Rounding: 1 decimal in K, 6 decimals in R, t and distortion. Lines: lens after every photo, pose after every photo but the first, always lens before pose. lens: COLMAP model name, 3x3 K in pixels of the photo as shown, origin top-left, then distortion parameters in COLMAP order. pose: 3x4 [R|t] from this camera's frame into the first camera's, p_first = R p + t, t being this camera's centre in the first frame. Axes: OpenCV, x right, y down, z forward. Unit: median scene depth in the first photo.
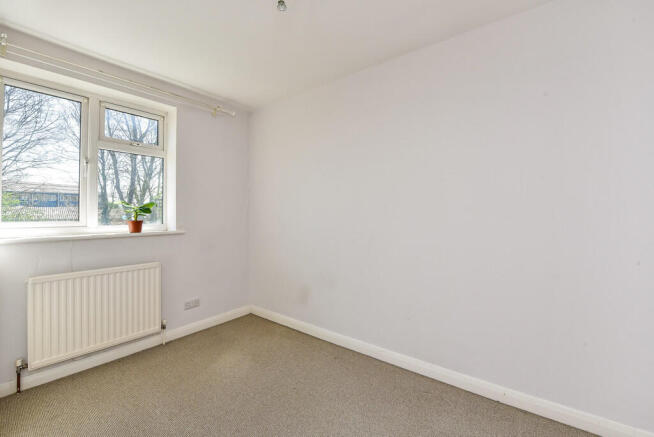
lens RADIAL K [[276.9, 0, 324.4], [0, 276.9, 208.5], [0, 0, 1]] dist [0.000962, -0.006179]
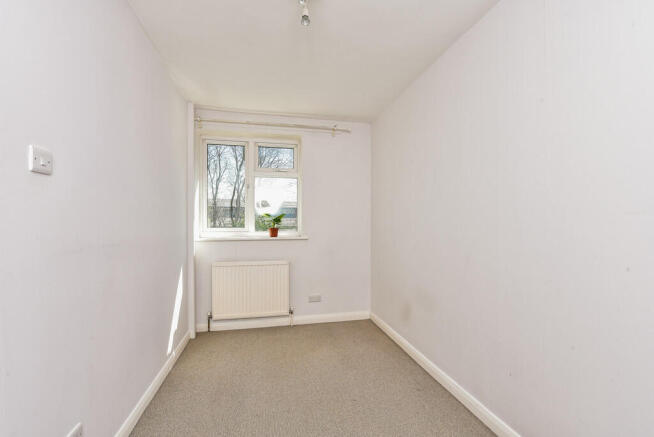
lens RADIAL K [[268.8, 0, 312.0], [0, 268.8, 219.4], [0, 0, 1]] dist [-0.000269, -0.000047]
pose [[0.761760, -0.007813, -0.647812, 0.297401], [0.012514, 0.999918, 0.002656, 0.000428], [0.647739, -0.010130, 0.761795, 0.128996]]
